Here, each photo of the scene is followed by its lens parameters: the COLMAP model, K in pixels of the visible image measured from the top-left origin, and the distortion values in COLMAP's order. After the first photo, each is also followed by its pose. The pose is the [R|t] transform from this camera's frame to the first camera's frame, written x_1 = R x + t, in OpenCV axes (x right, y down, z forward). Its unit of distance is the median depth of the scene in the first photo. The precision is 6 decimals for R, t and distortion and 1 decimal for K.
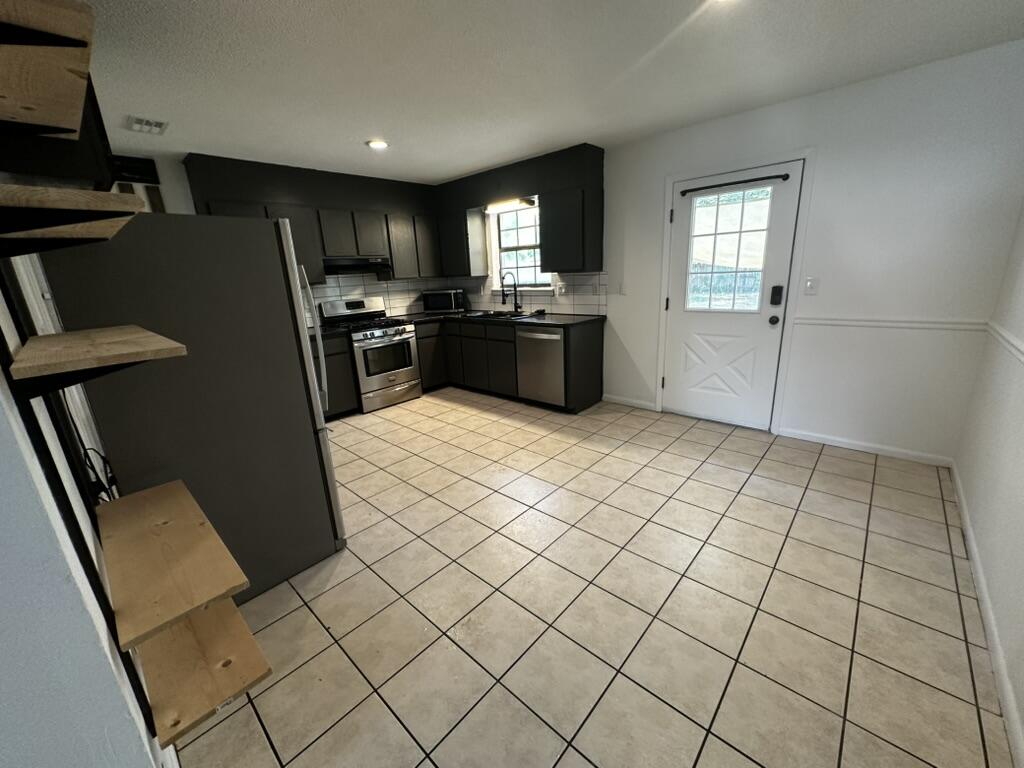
lens RADIAL K [[408.0, 0, 512.0], [0, 408.0, 384.0], [0, 0, 1]] dist [-0.001353, -0.000298]
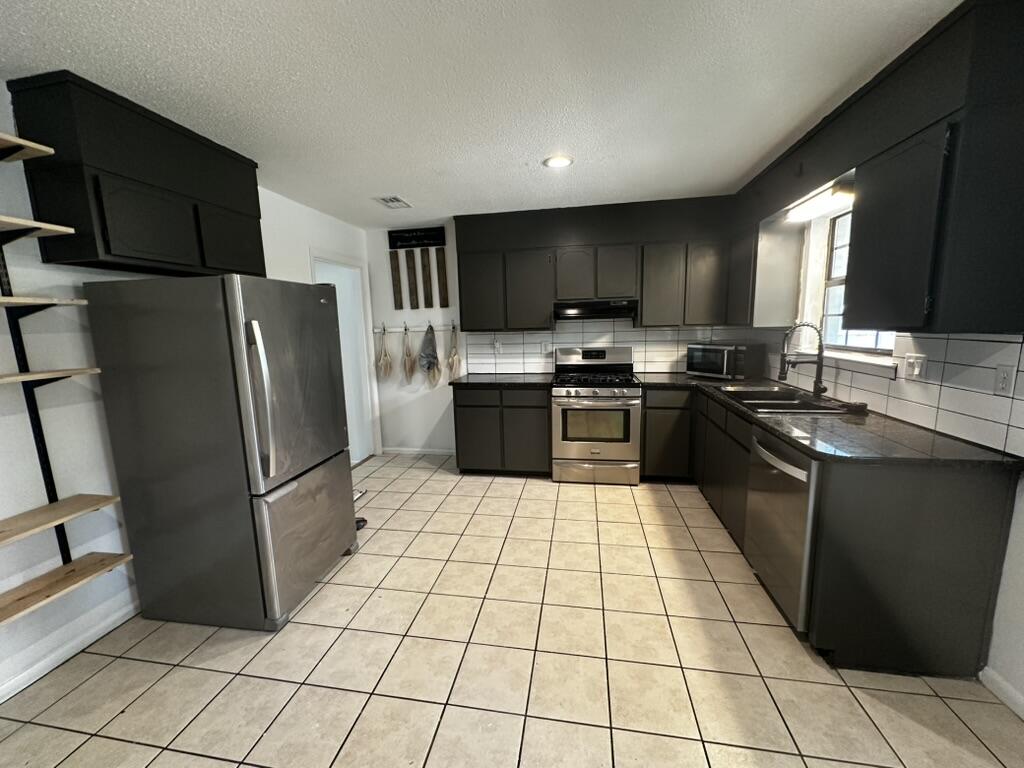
lens RADIAL K [[408.0, 0, 512.0], [0, 408.0, 384.0], [0, 0, 1]] dist [-0.001353, -0.000298]
pose [[0.537028, 0.160210, -0.828211, 0.254333], [-0.227122, 0.973005, 0.040949, -0.136466], [0.812414, 0.166114, 0.558919, 0.415616]]
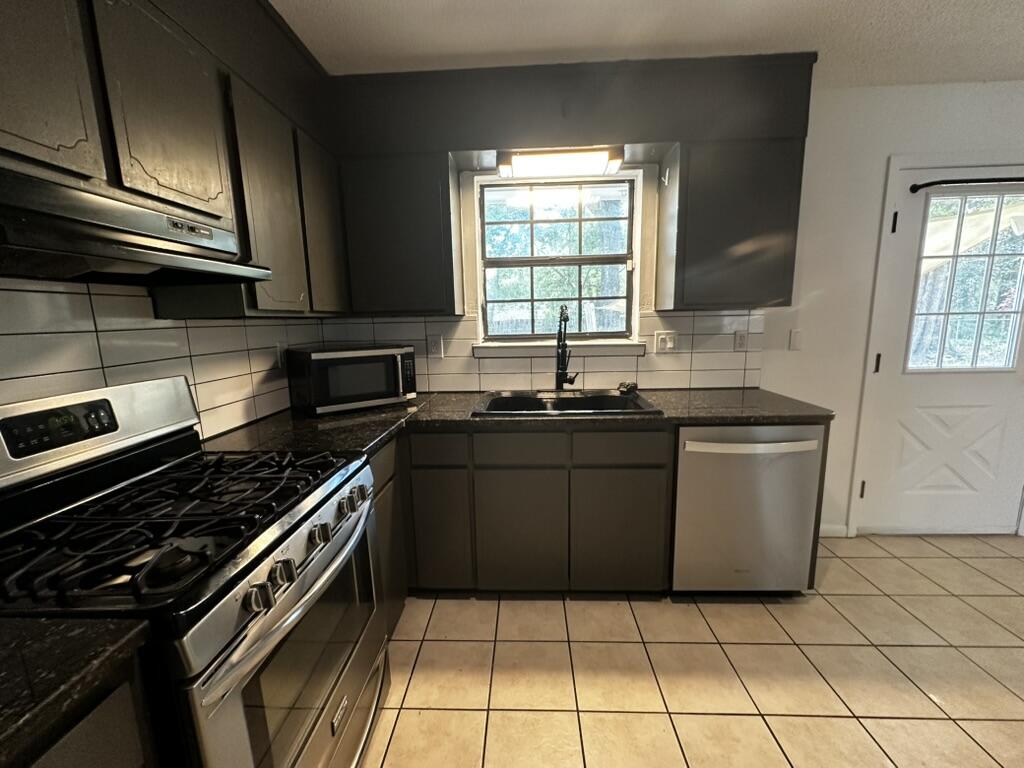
lens RADIAL K [[408.0, 0, 512.0], [0, 408.0, 384.0], [0, 0, 1]] dist [-0.001353, -0.000298]
pose [[0.764287, -0.071509, 0.640899, -0.362459], [0.157604, 0.984408, -0.078110, -0.171127], [-0.625321, 0.160706, 0.763641, 0.737813]]
